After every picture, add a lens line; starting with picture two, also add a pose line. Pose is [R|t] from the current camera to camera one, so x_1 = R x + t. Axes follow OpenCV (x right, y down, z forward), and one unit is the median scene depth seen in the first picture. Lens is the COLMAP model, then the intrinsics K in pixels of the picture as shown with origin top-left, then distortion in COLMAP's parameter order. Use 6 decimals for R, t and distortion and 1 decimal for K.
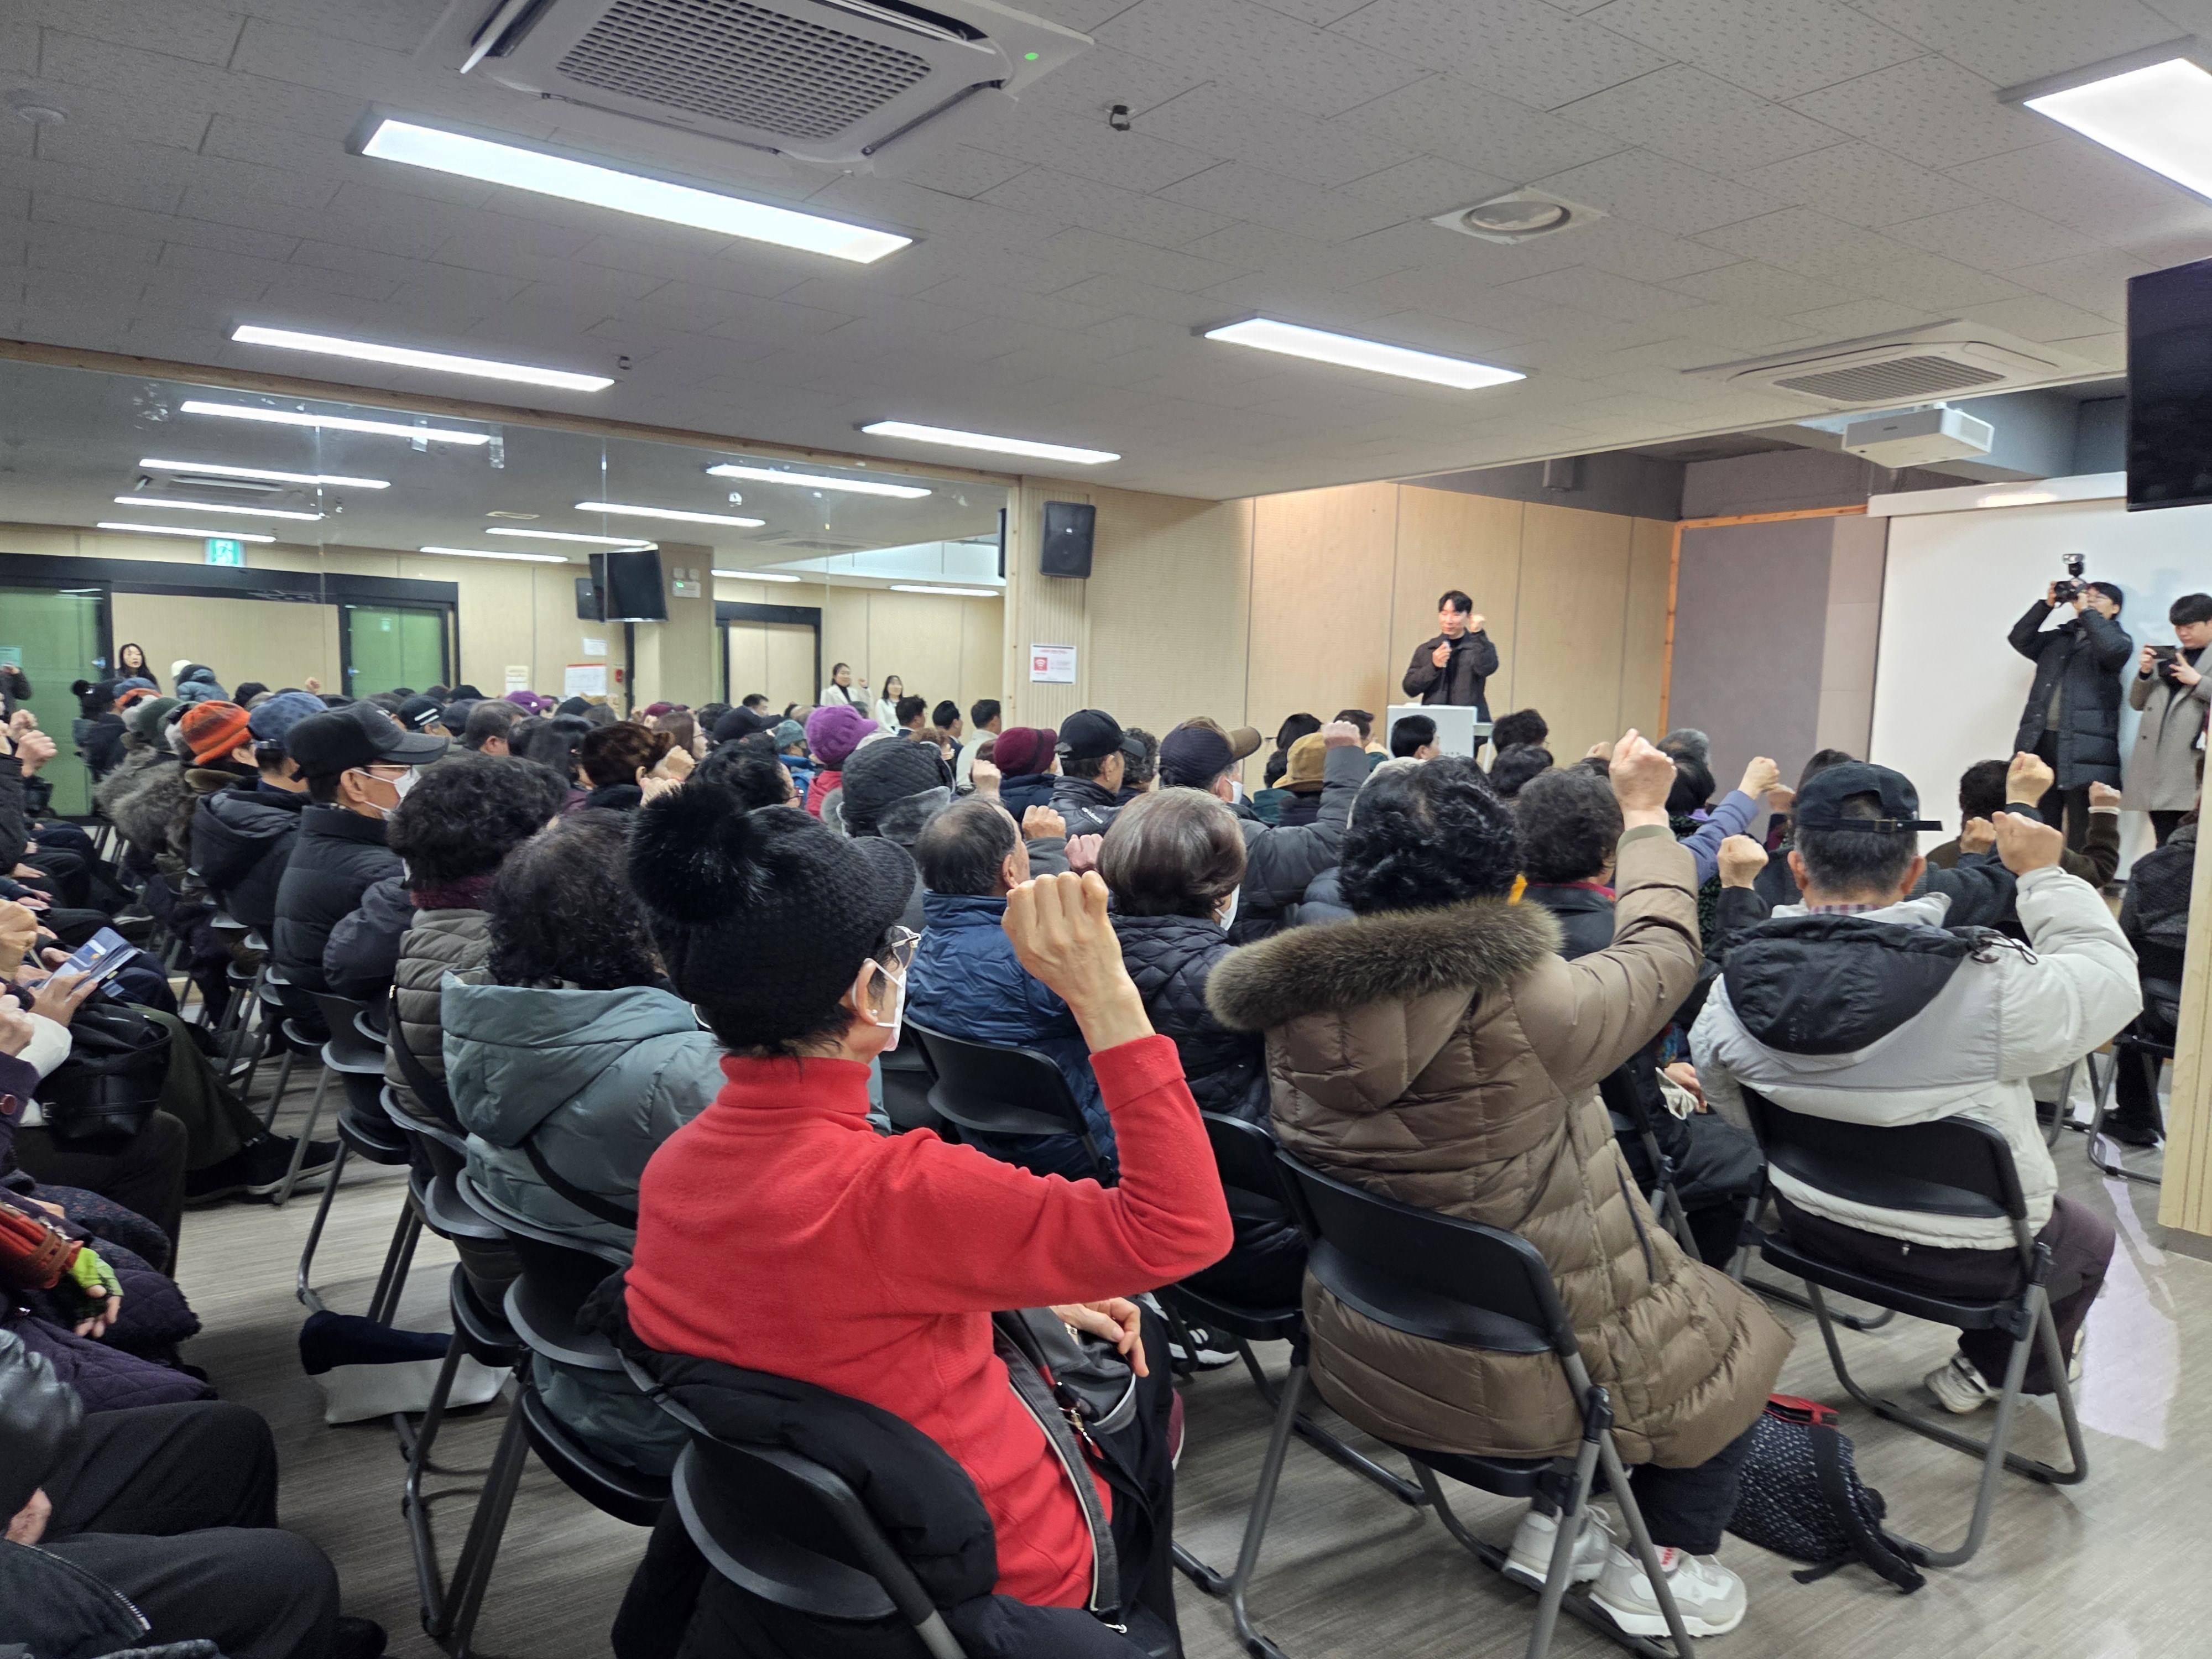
lens RADIAL K [[1531.0, 0, 1063.8], [0, 1531.0, 893.8], [0, 0, 1]] dist [0.050416, -0.035012]
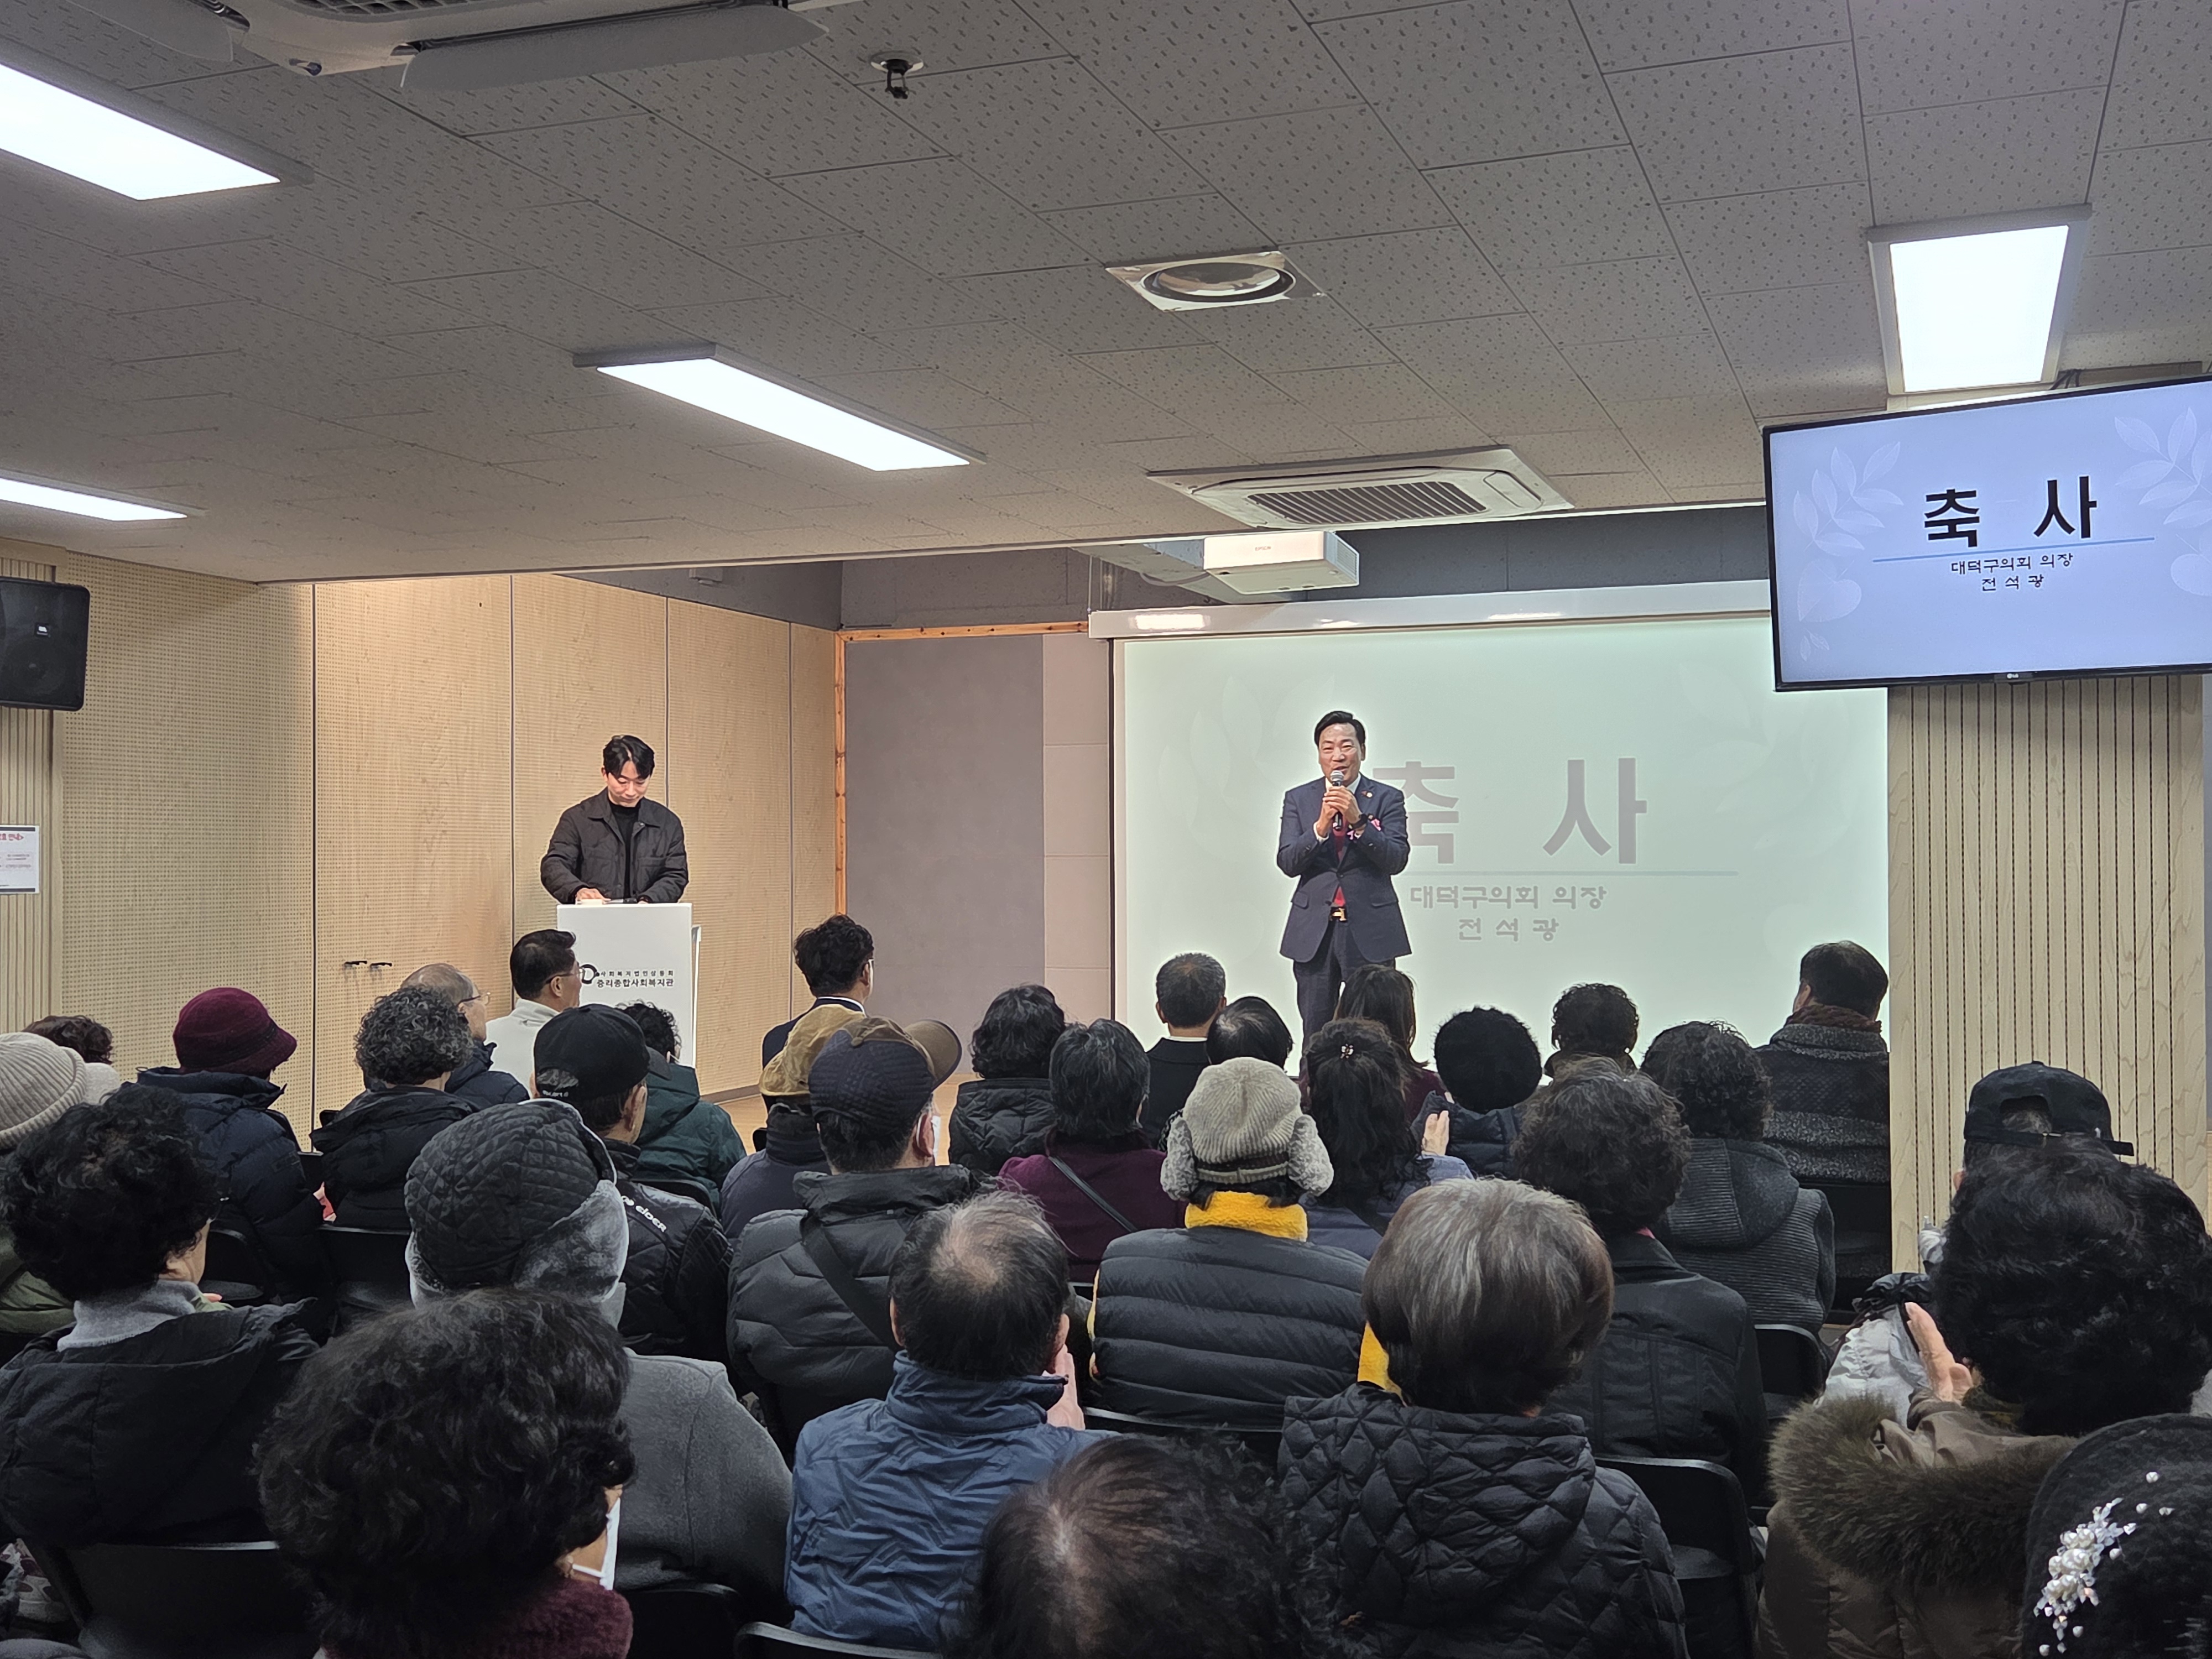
lens RADIAL K [[2285.0, 0, 1102.8], [0, 2285.0, 815.8], [0, 0, 1]] dist [0.061792, 0.000000]
pose [[0.822218, -0.019364, 0.568844, -0.234946], [0.097791, 0.989366, -0.107670, -0.053743], [-0.560709, 0.144156, 0.815367, 0.130070]]
